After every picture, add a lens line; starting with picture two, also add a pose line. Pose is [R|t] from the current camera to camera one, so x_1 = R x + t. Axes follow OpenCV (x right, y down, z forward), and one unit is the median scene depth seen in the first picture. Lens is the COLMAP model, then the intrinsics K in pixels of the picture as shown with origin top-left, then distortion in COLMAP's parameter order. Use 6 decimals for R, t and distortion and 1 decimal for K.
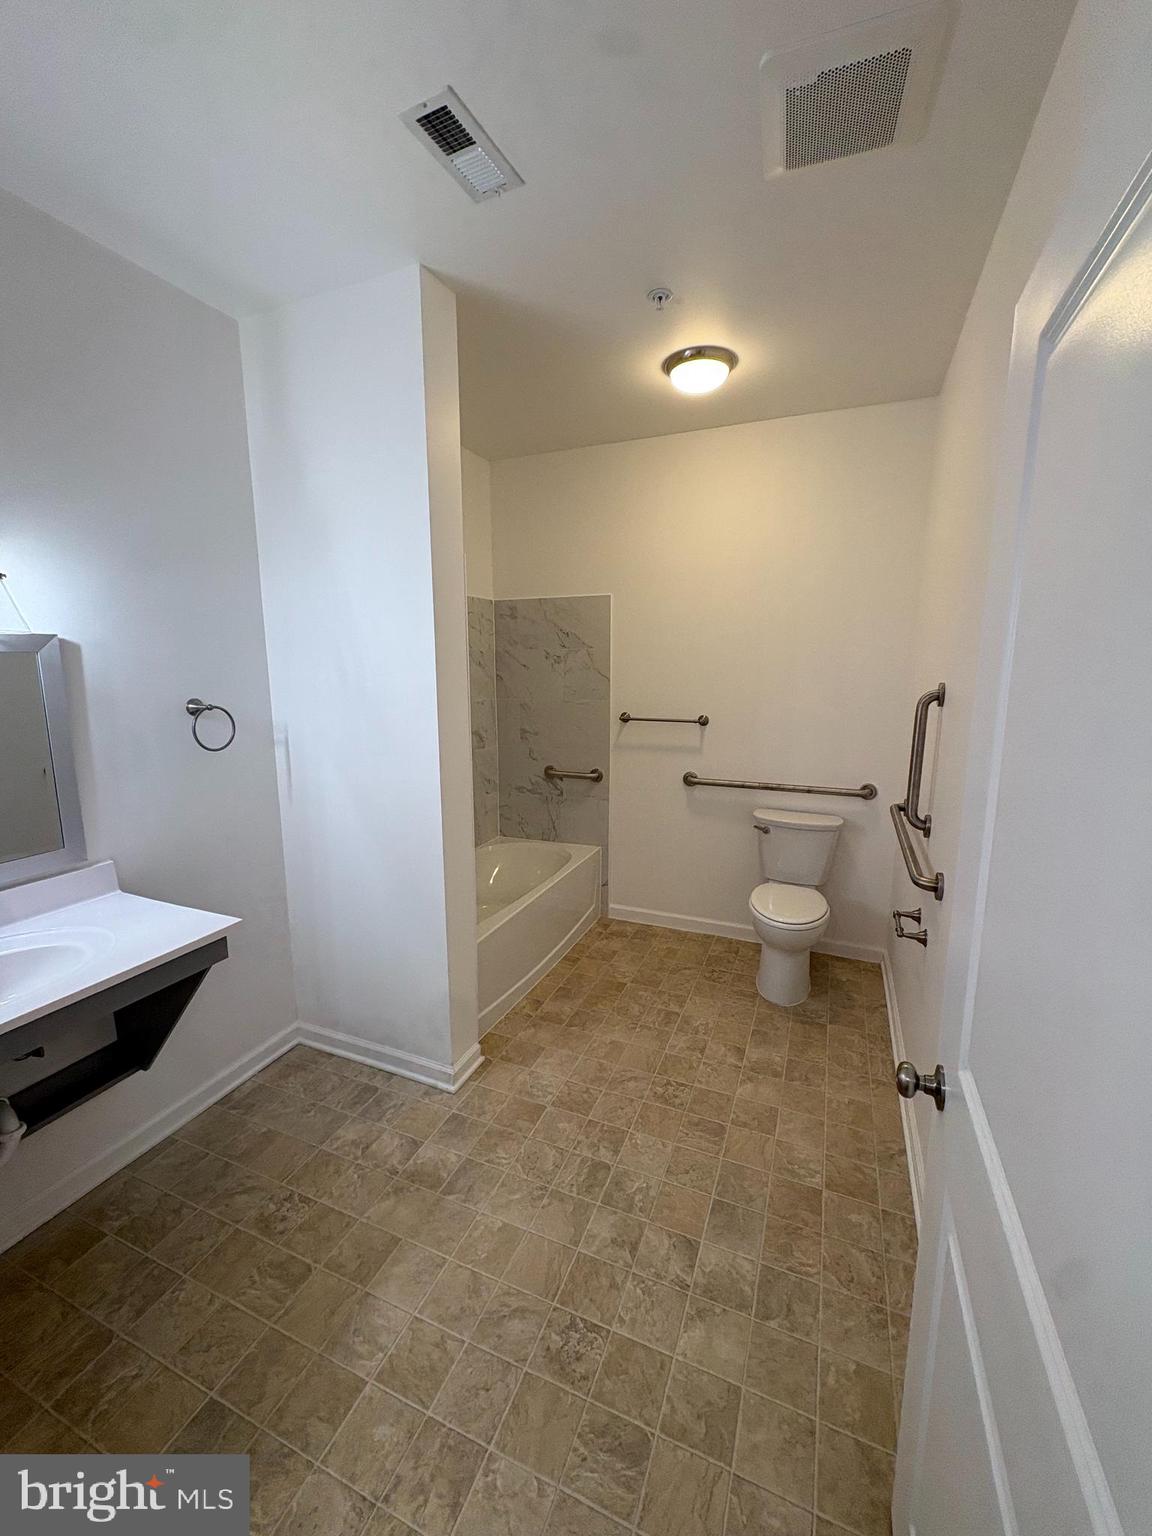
lens RADIAL K [[606.2, 0, 580.5], [0, 606.2, 773.5], [0, 0, 1]] dist [-0.001451, -0.000602]
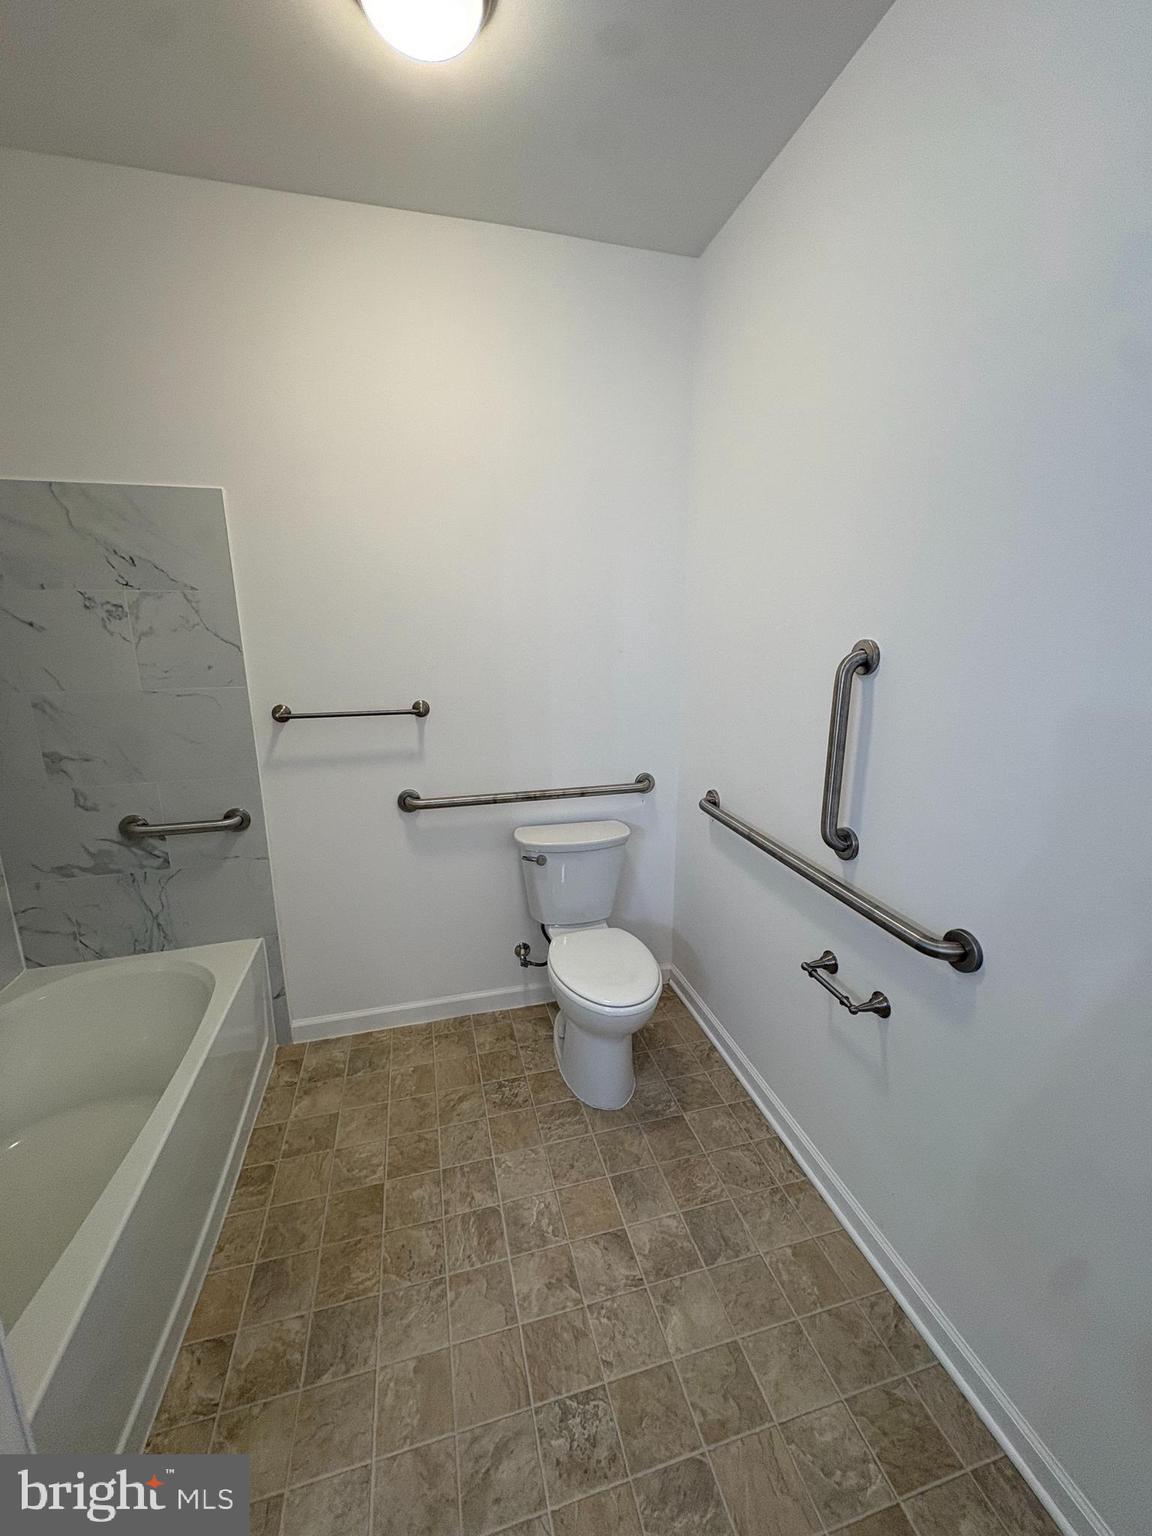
lens RADIAL K [[606.2, 0, 577.1], [0, 606.2, 766.3], [0, 0, 1]] dist [-0.001451, -0.000602]
pose [[0.791157, -0.140317, 0.595299, -0.059838], [0.112826, 0.990106, 0.083430, -0.065940], [-0.601116, 0.001159, 0.799161, 0.411645]]
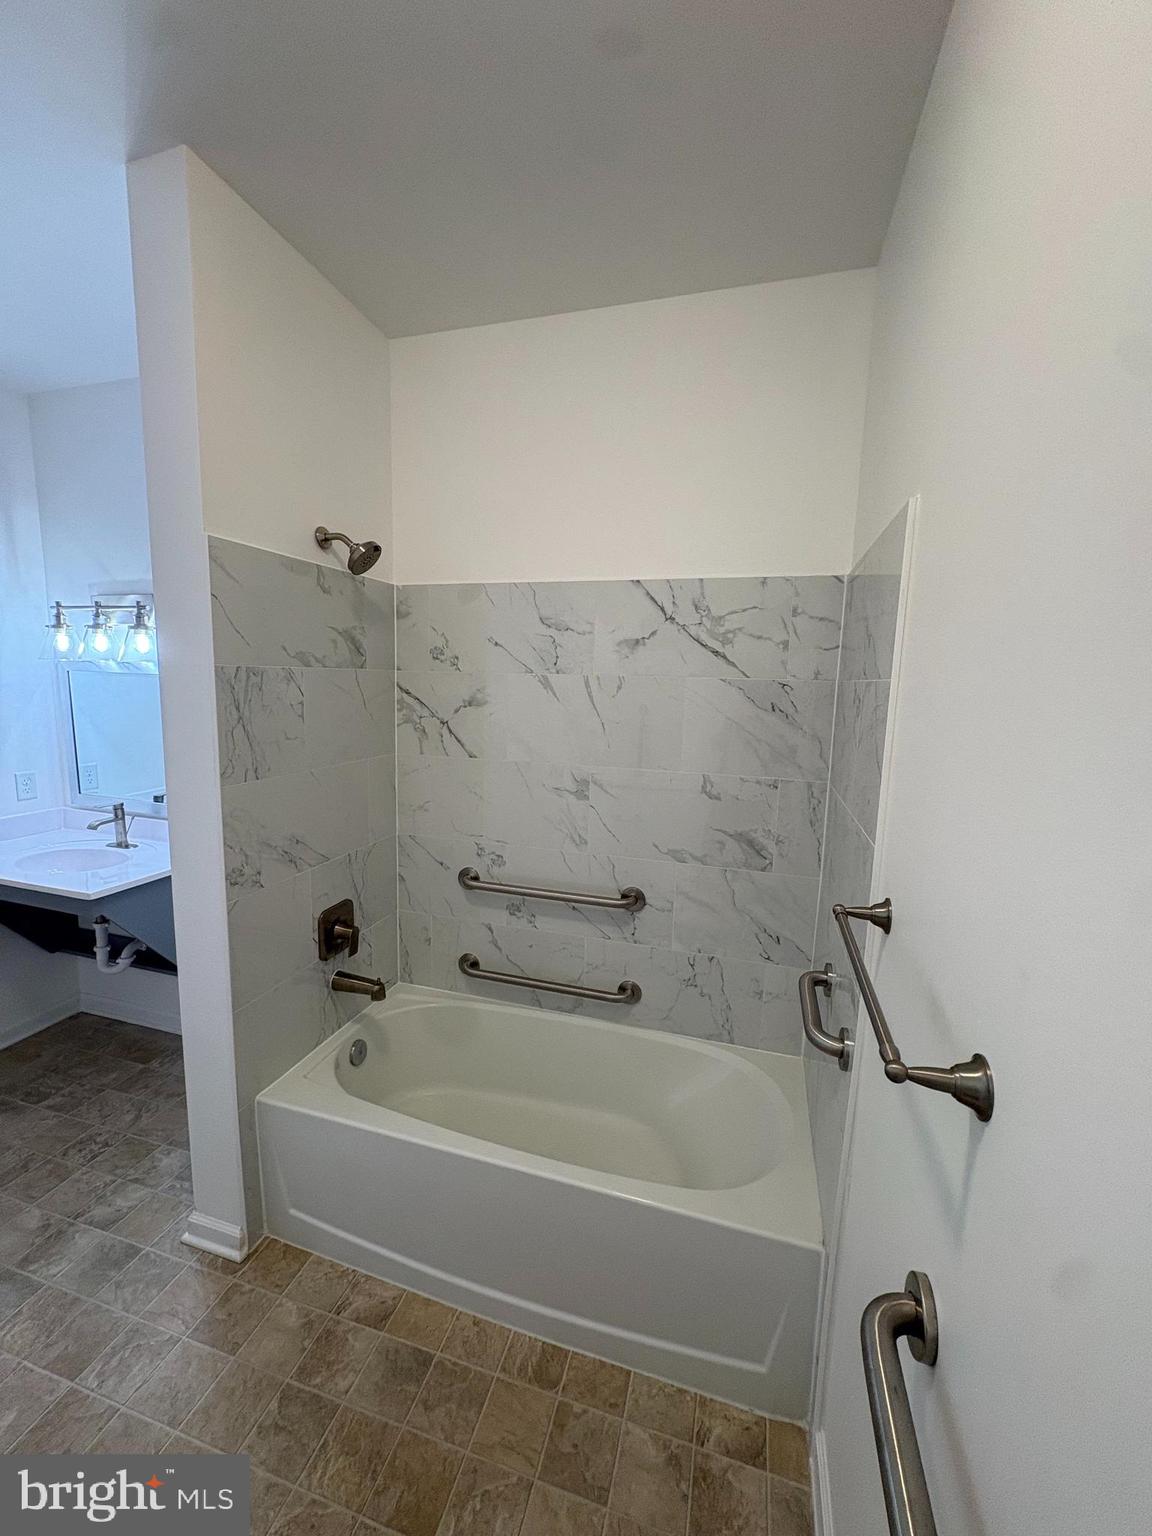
lens RADIAL K [[606.2, 0, 579.4], [0, 606.2, 772.7], [0, 0, 1]] dist [-0.001451, -0.000602]
pose [[0.112829, 0.153057, -0.981755, 0.364793], [-0.207039, 0.969998, 0.127430, -0.182562], [0.971805, 0.188884, 0.141133, 0.895585]]
